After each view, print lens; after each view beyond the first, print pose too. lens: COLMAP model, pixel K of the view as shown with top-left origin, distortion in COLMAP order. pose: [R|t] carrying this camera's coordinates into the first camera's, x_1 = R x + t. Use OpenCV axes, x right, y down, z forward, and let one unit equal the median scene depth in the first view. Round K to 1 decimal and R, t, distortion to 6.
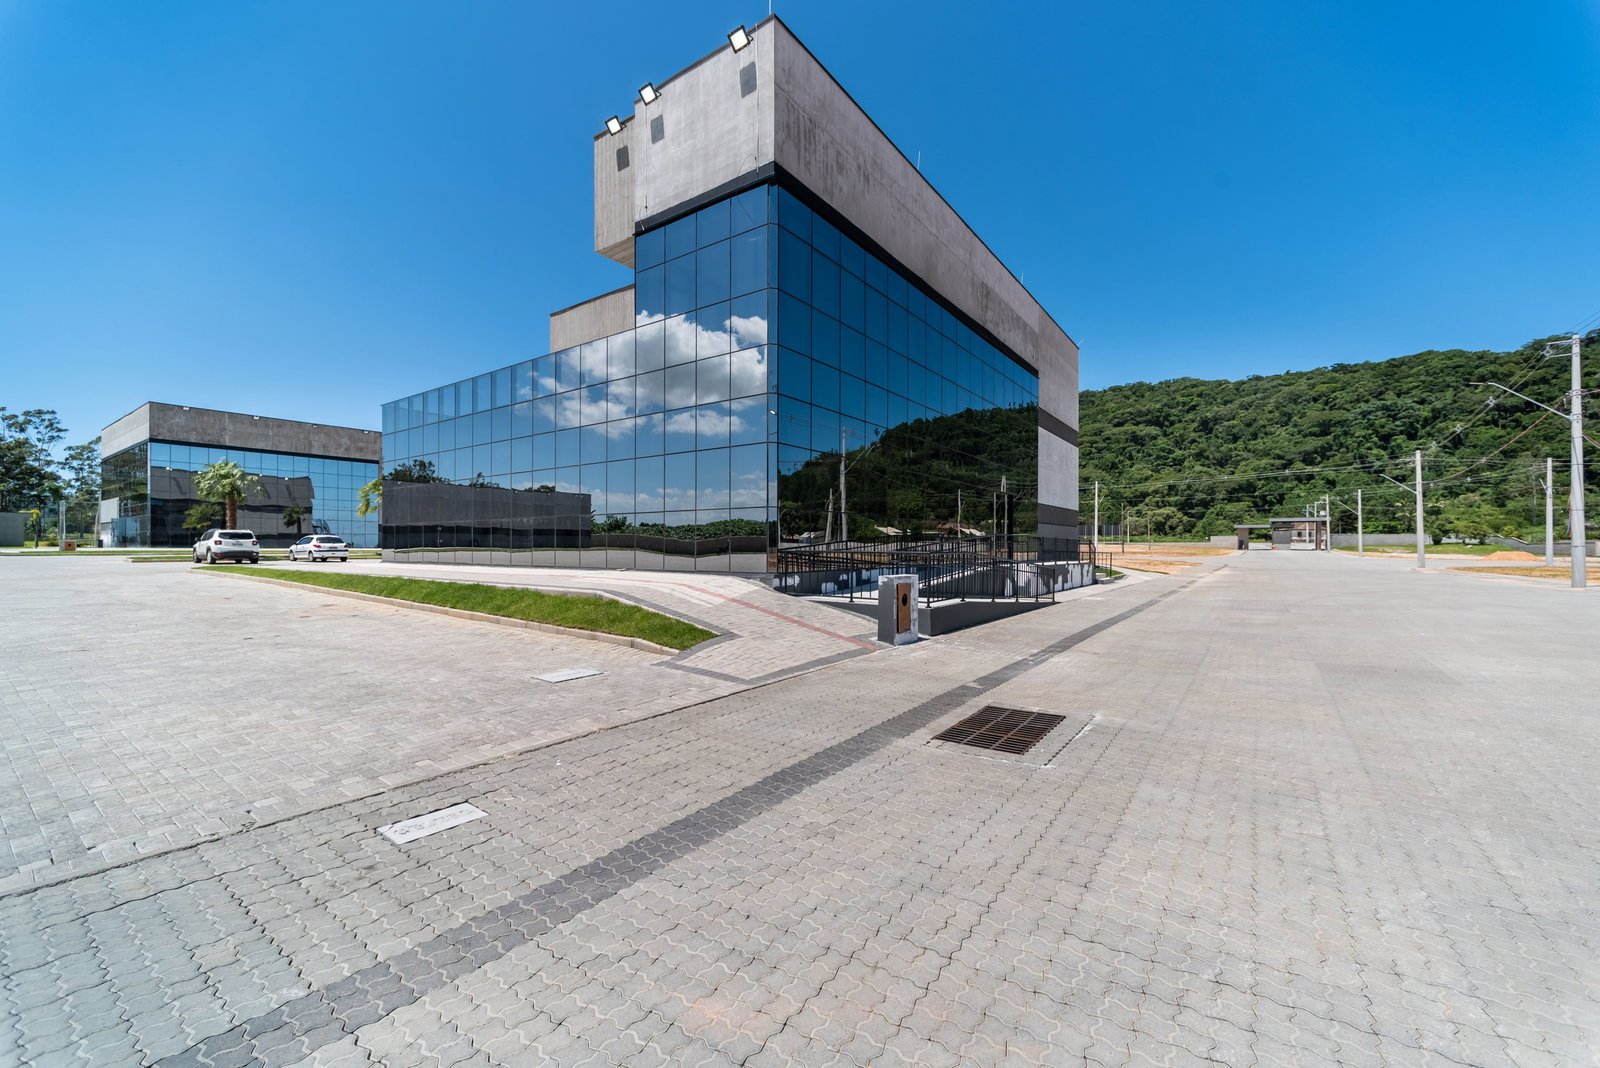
lens RADIAL K [[627.3, 0, 800.0], [0, 627.3, 534.0], [0, 0, 1]] dist [0.012472, 0.000216]
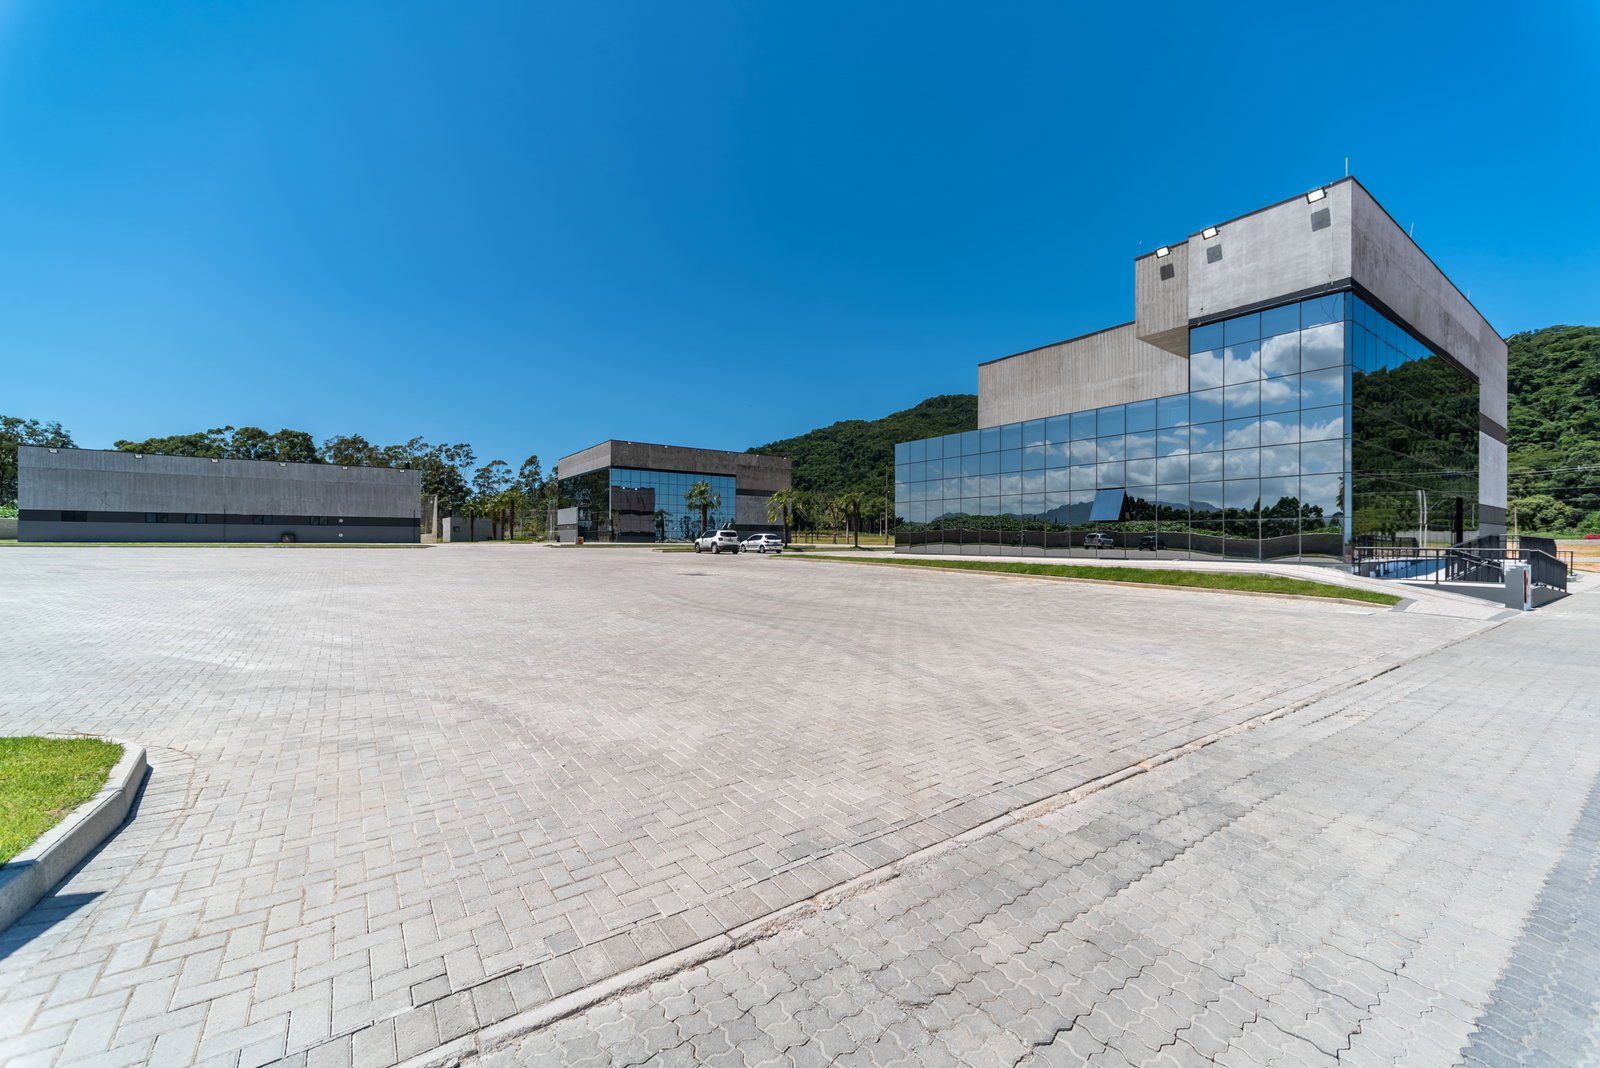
lens RADIAL K [[610.4, 0, 800.0], [0, 610.4, 534.0], [0, 0, 1]] dist [-0.002100, 0.004302]
pose [[0.944826, -0.000679, -0.327571, -0.283682], [0.002919, 0.999976, 0.006345, -0.006438], [0.327558, -0.006951, 0.944805, -0.270396]]
